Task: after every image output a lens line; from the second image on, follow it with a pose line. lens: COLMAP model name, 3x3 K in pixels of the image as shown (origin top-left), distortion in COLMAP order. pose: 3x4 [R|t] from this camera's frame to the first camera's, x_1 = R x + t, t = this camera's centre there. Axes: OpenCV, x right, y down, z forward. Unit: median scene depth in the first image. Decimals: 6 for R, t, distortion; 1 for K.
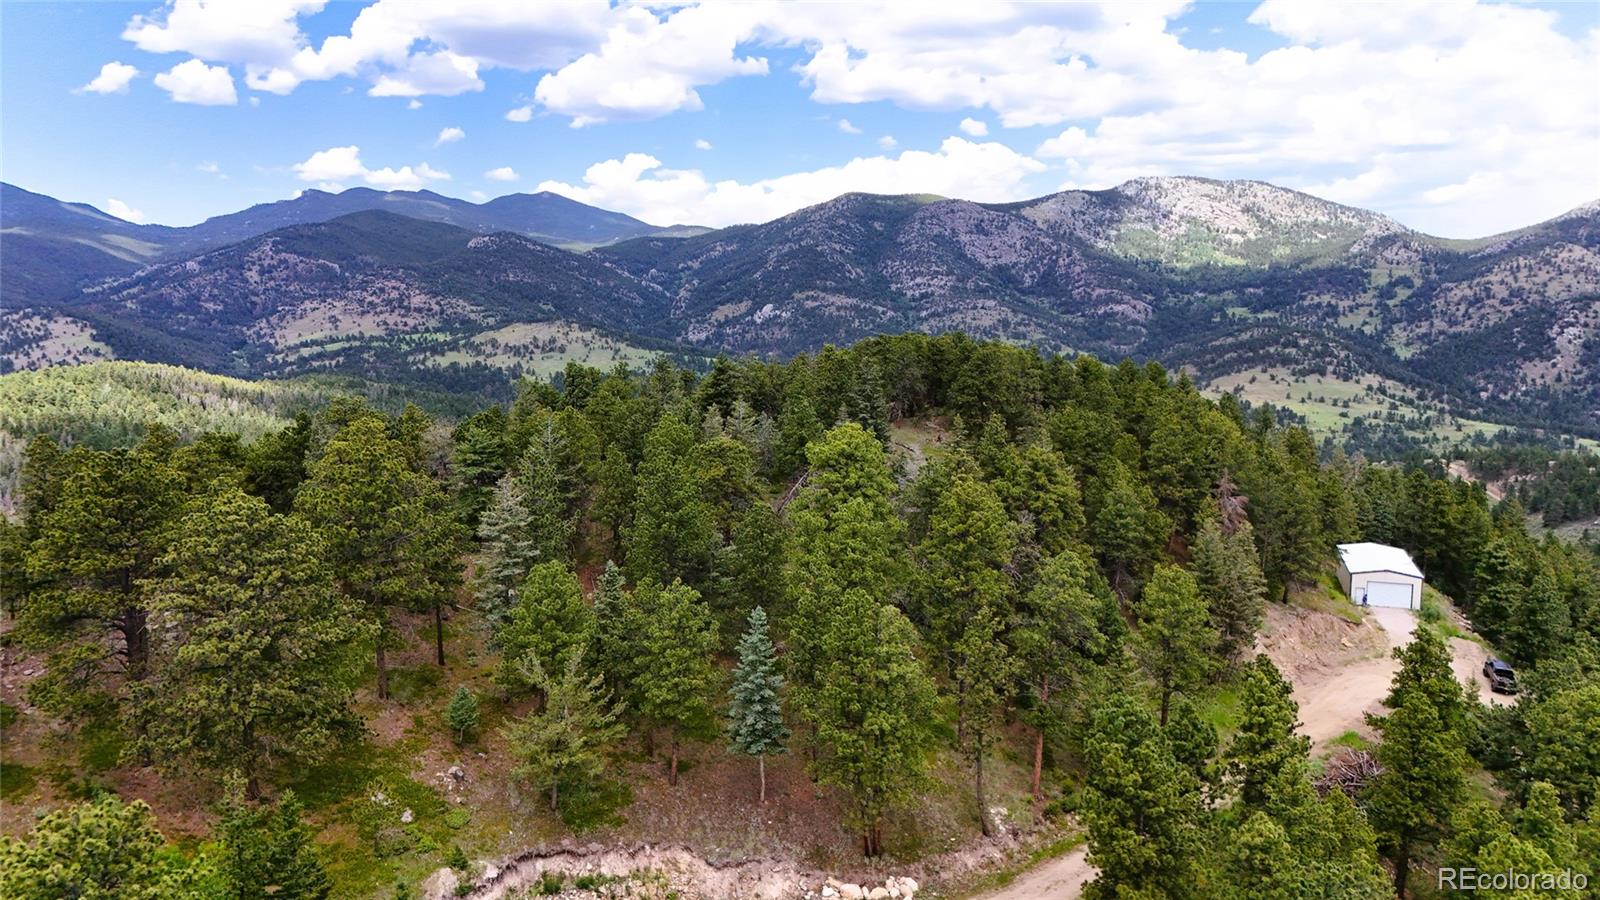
lens RADIAL K [[1169.0, 0, 794.5], [0, 1169.0, 452.8], [0, 0, 1]] dist [0.056918, -0.047003]
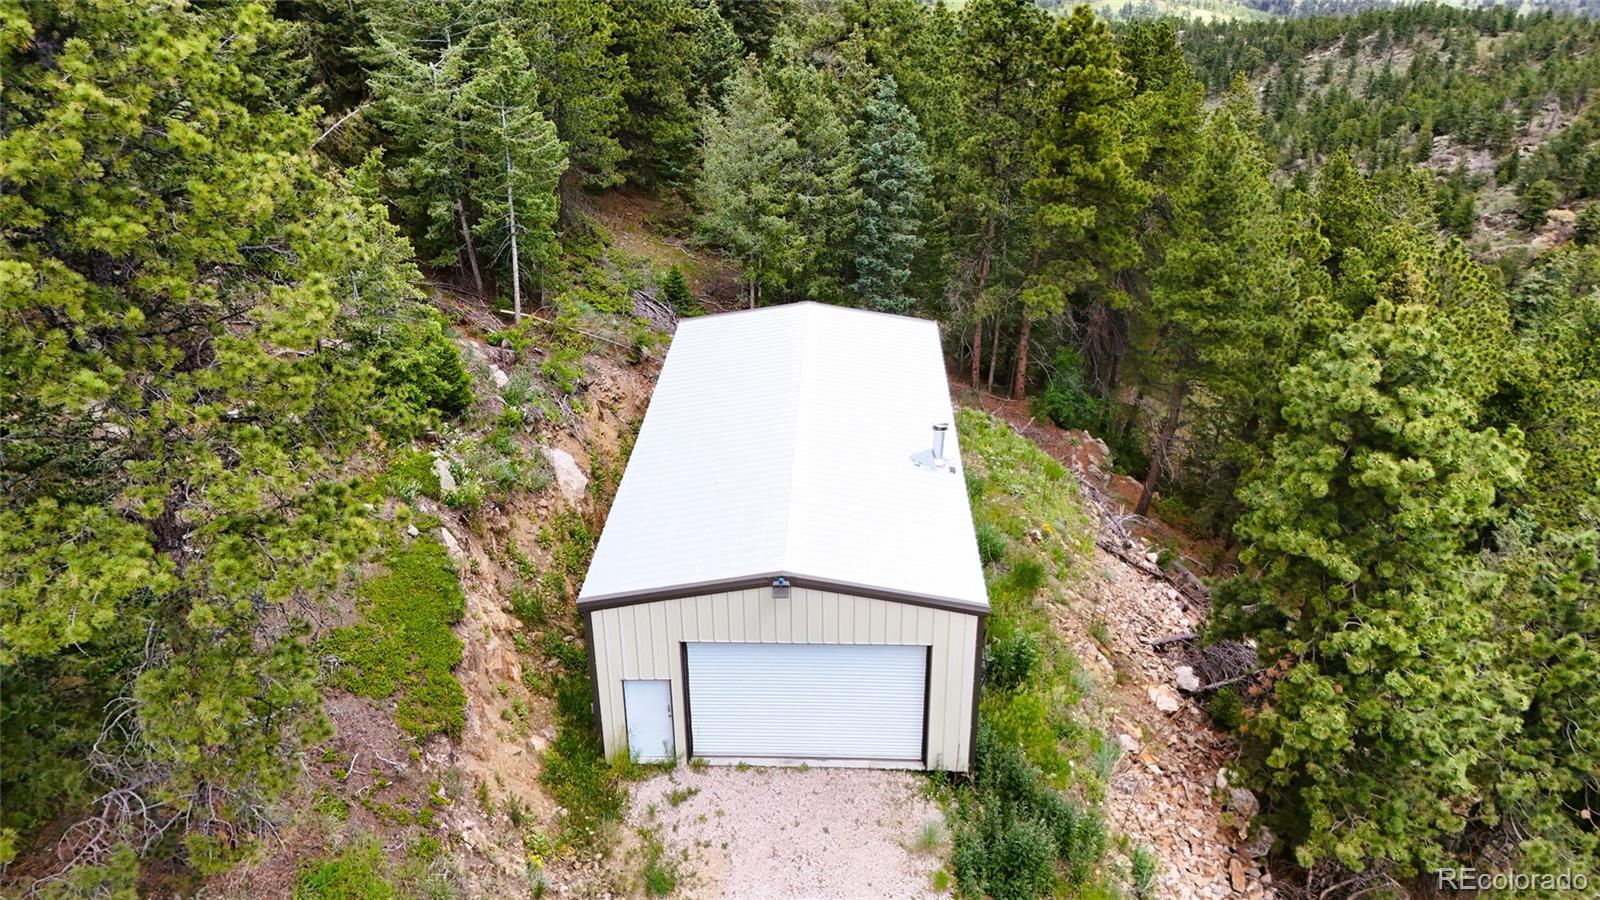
lens RADIAL K [[1169.0, 0, 801.0], [0, 1169.0, 449.2], [0, 0, 1]] dist [0.056918, -0.047003]
pose [[0.958394, -0.133640, 0.252234, 0.413881], [0.047950, 0.946452, 0.319265, 0.029794], [-0.281394, -0.293886, 0.913481, 0.764481]]
